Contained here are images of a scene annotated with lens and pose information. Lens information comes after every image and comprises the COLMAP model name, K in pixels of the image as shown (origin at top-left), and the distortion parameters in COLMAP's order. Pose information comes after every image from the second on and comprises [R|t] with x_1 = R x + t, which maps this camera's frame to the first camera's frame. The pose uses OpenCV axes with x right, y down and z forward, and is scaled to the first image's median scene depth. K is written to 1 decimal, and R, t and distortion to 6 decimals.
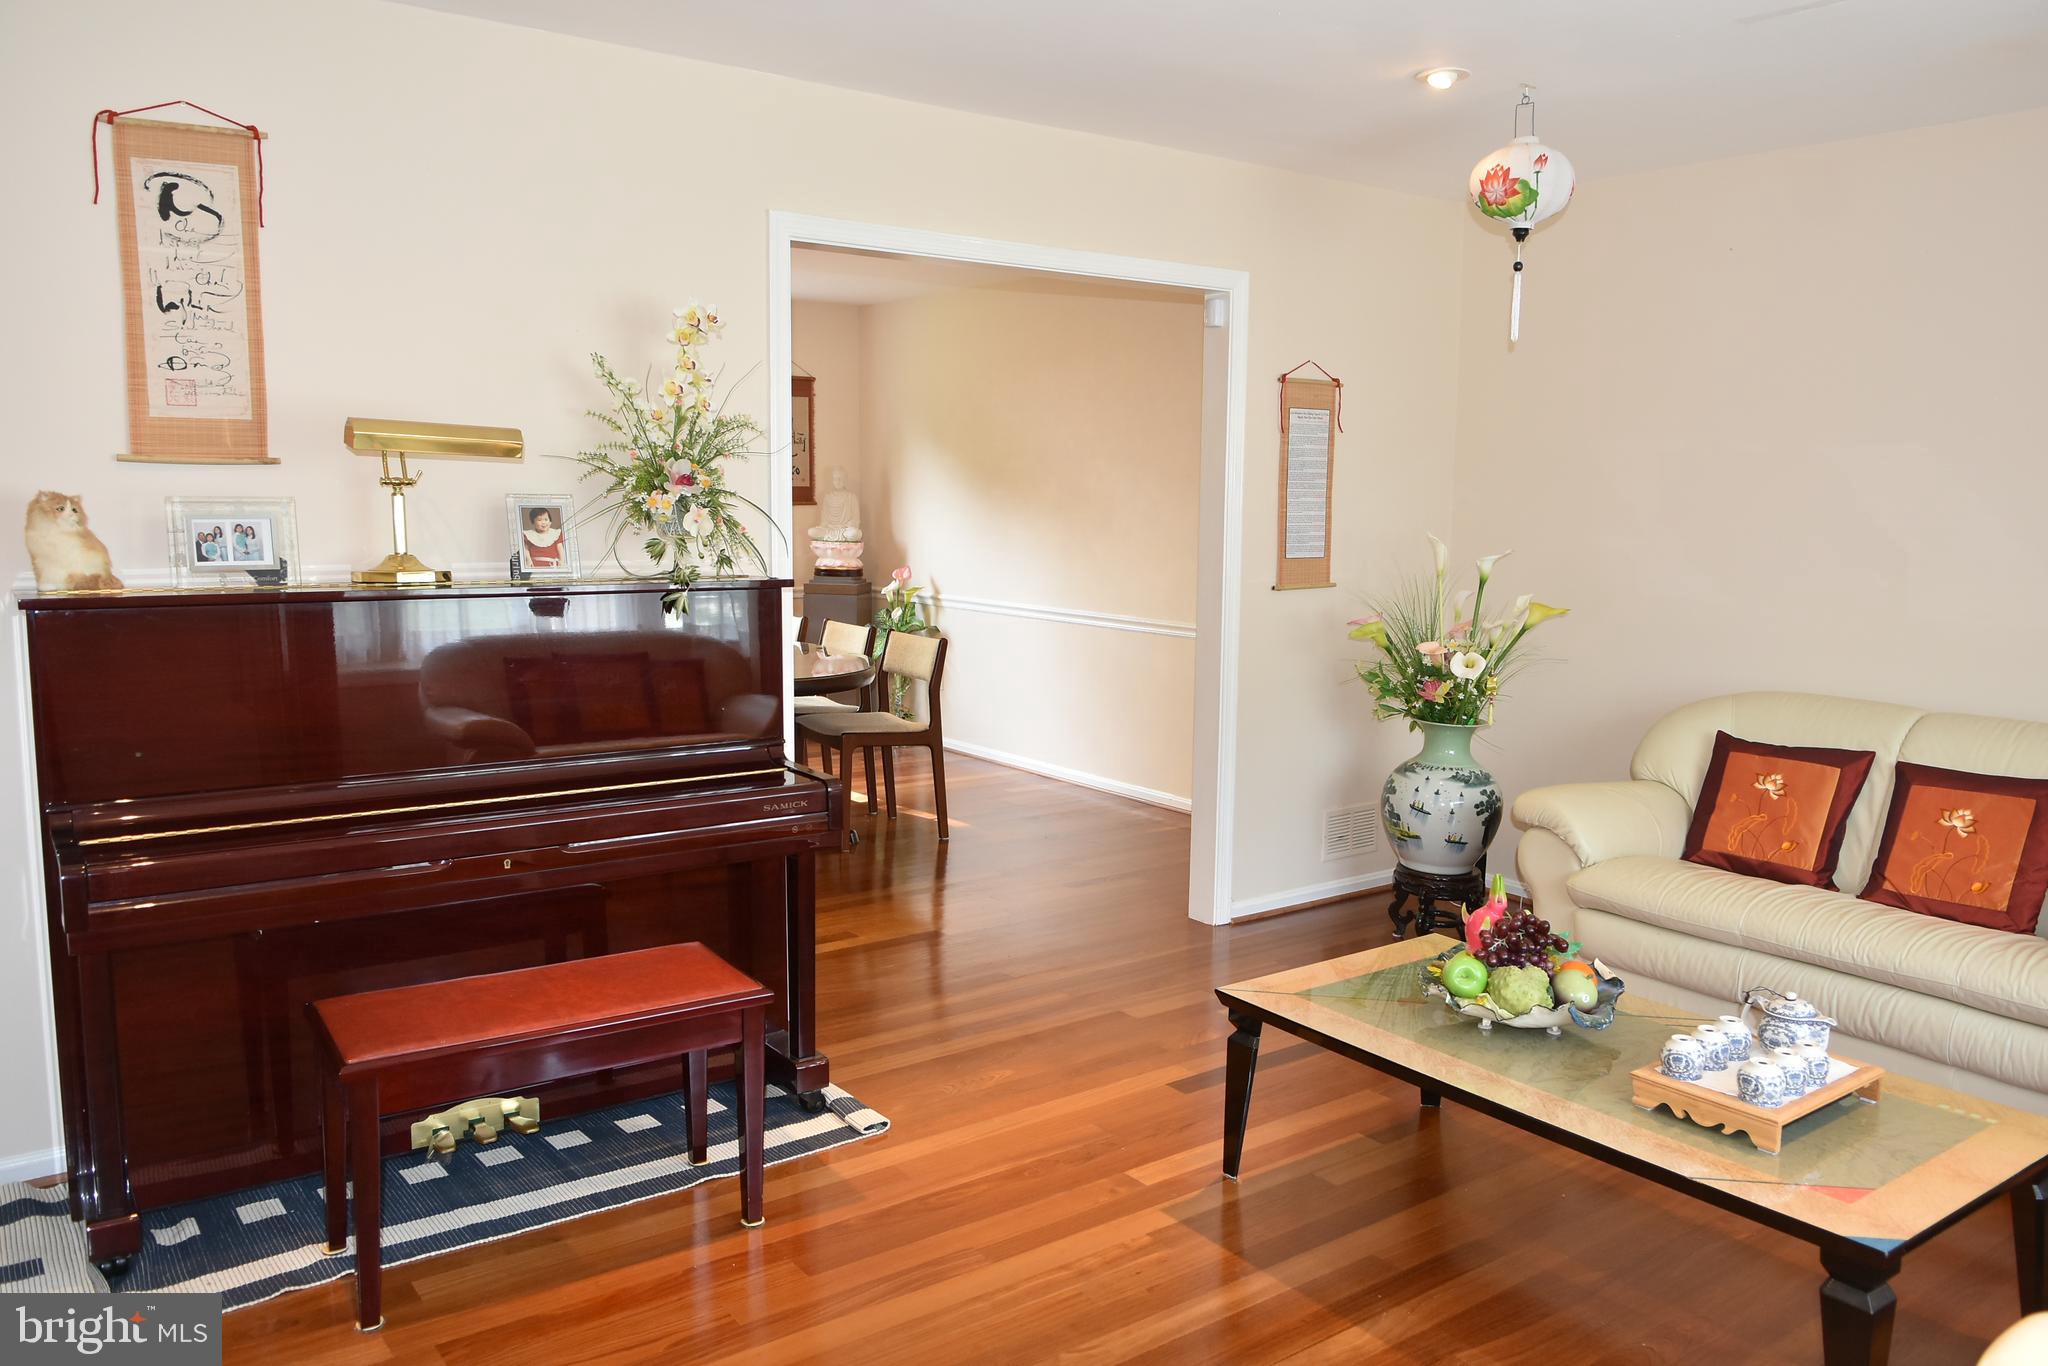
lens RADIAL K [[1509.6, 0, 1024.4], [0, 1509.6, 697.2], [0, 0, 1]] dist [-0.012861, -0.014643]
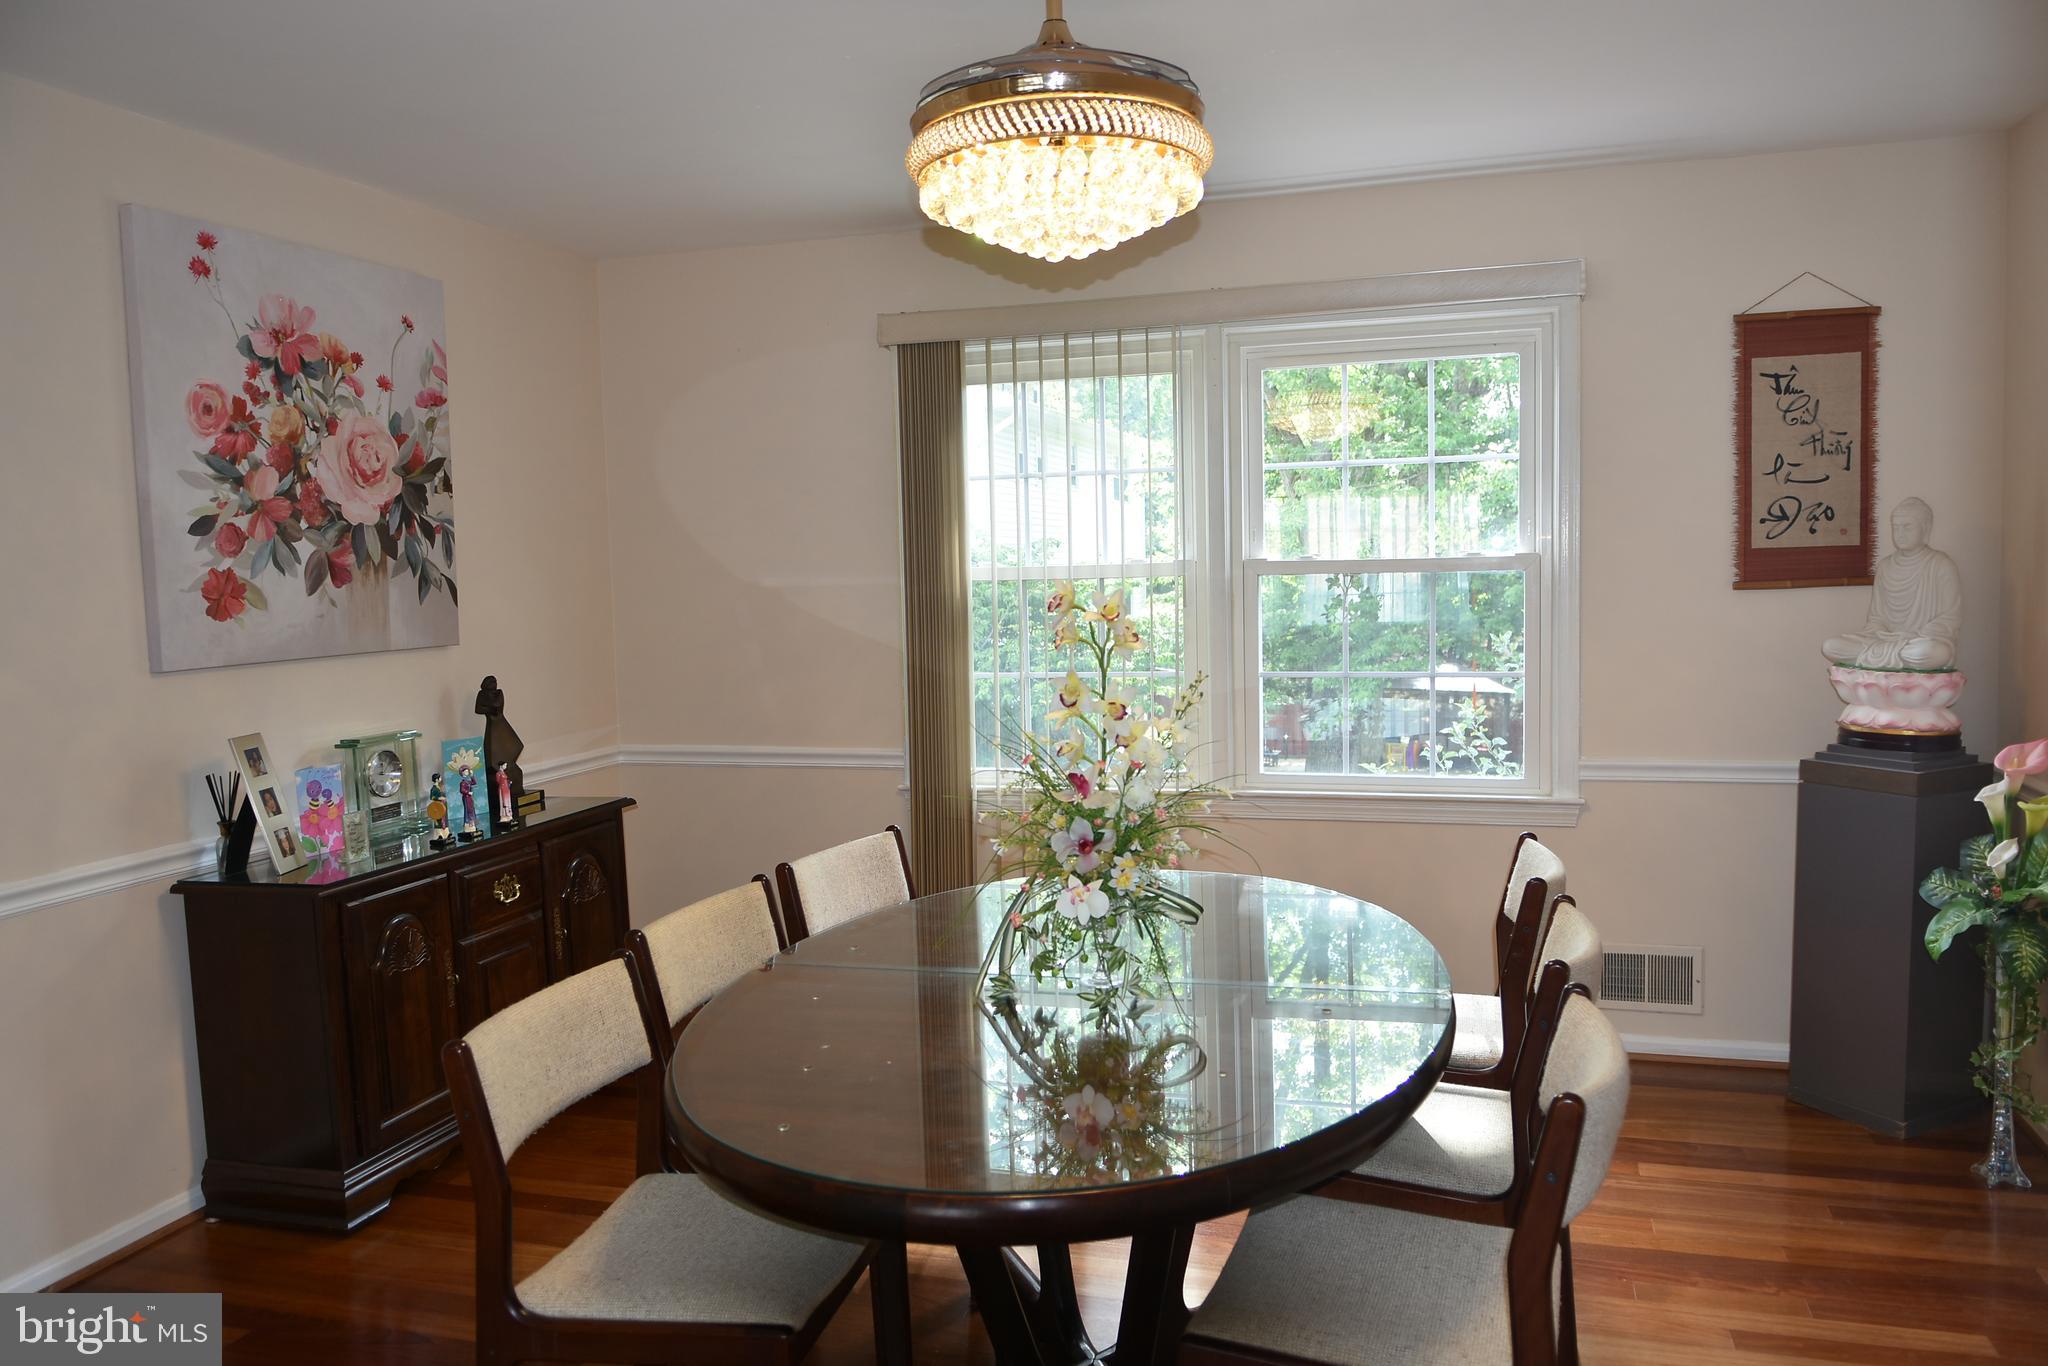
lens RADIAL K [[1509.6, 0, 1036.8], [0, 1509.6, 681.0], [0, 0, 1]] dist [-0.012861, -0.014643]
pose [[0.598856, 0.034468, -0.800114, 0.157490], [-0.079828, 0.996667, -0.016813, -0.150492], [0.796868, 0.073940, 0.599612, 1.124401]]
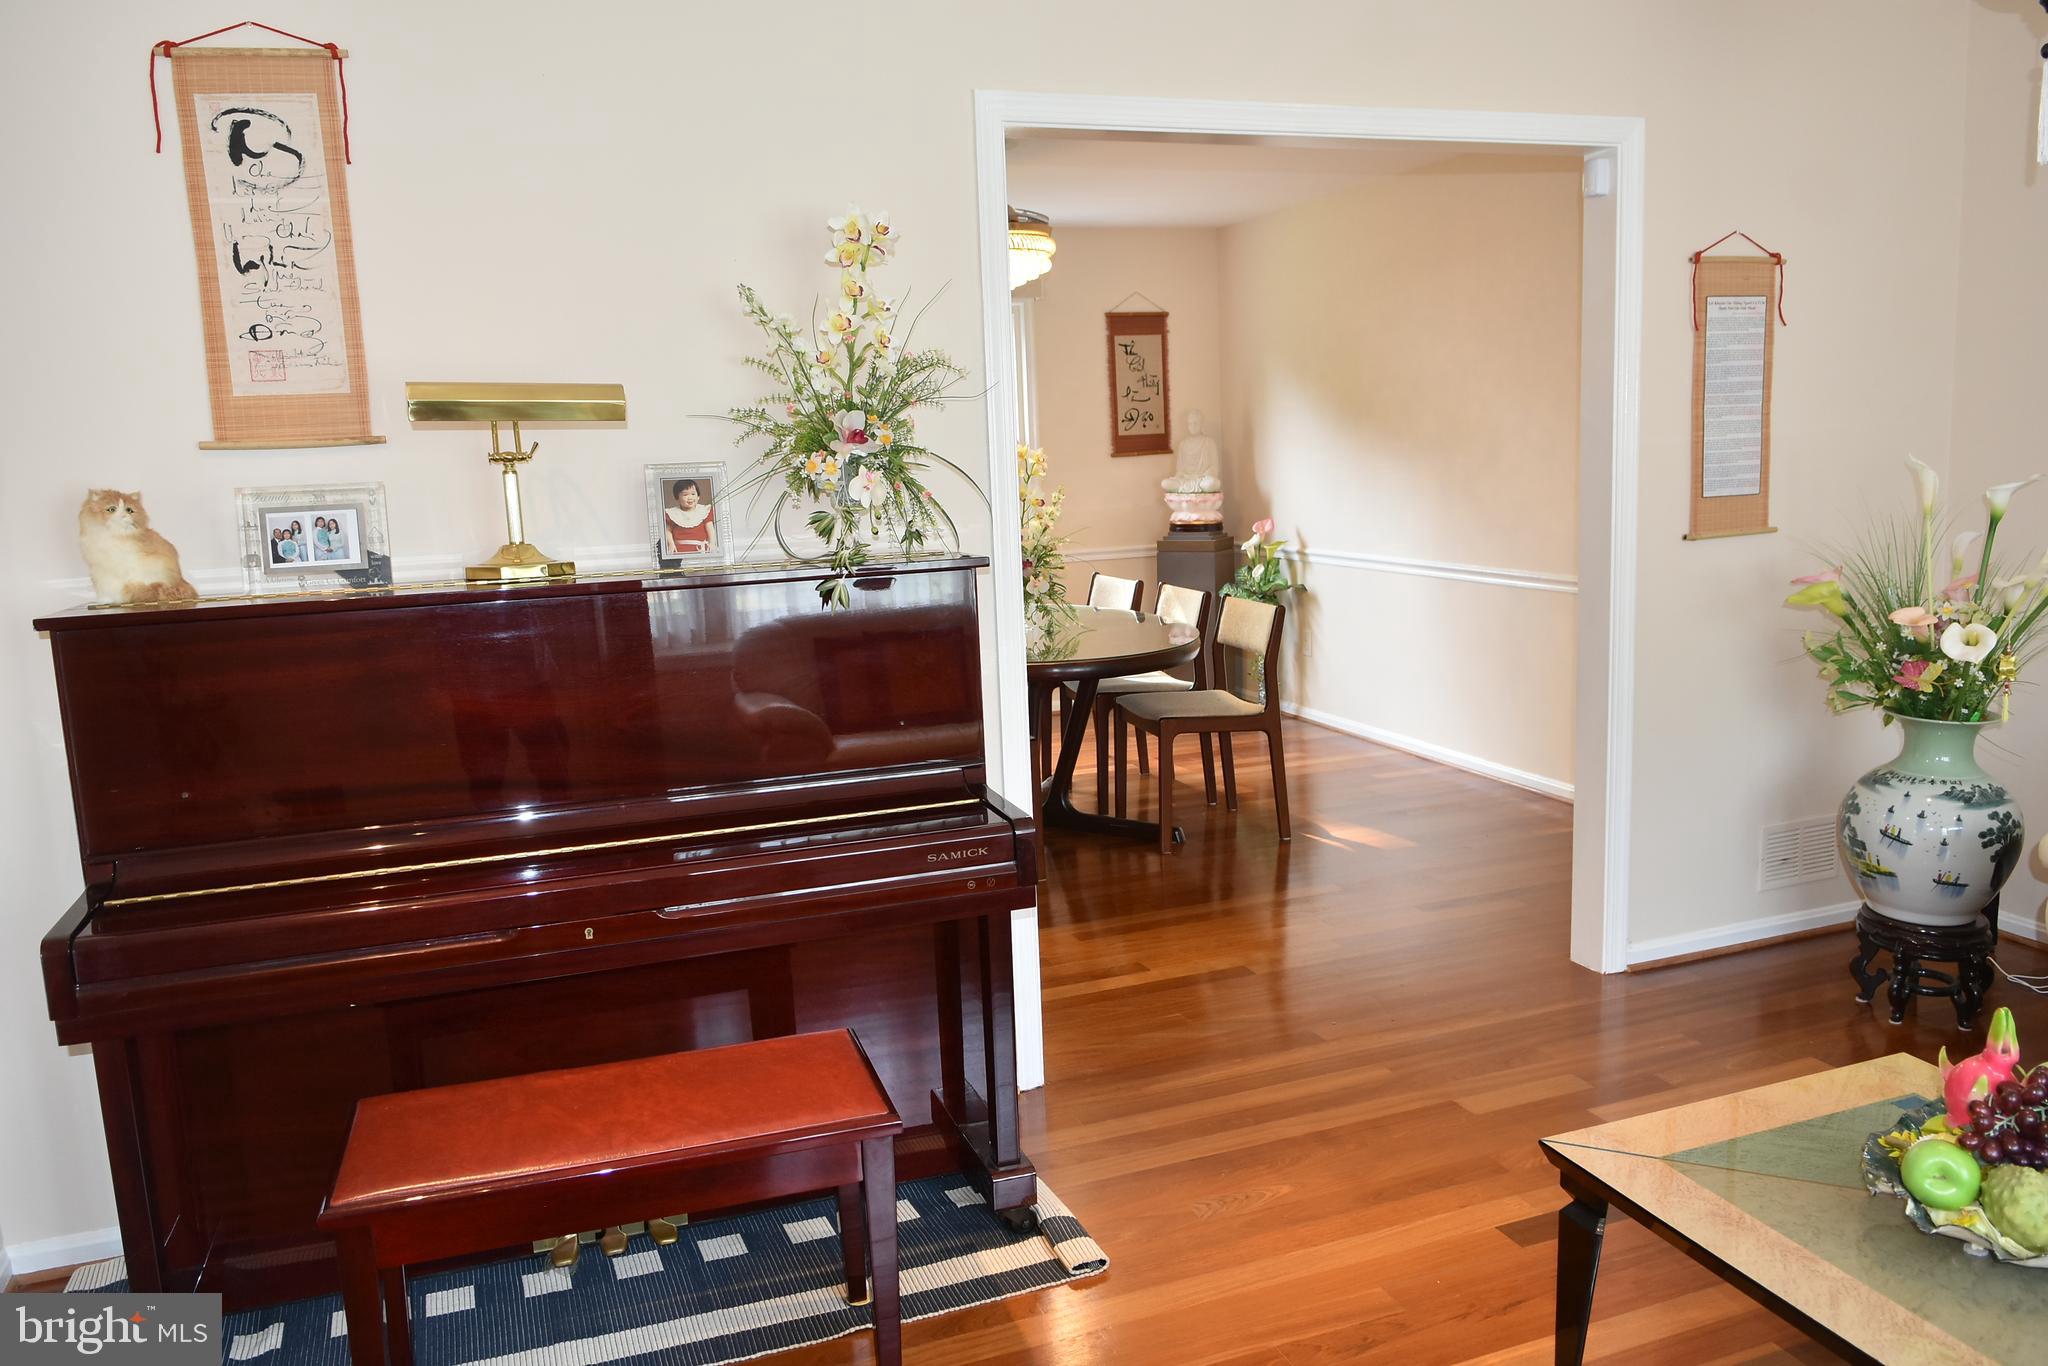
lens RADIAL K [[1509.6, 0, 1025.7], [0, 1509.6, 693.4], [0, 0, 1]] dist [-0.012861, -0.014643]
pose [[0.959101, -0.004628, -0.283026, 0.072263], [0.013908, 0.999429, 0.030786, -0.025875], [0.282722, -0.033464, 0.958618, 0.210606]]
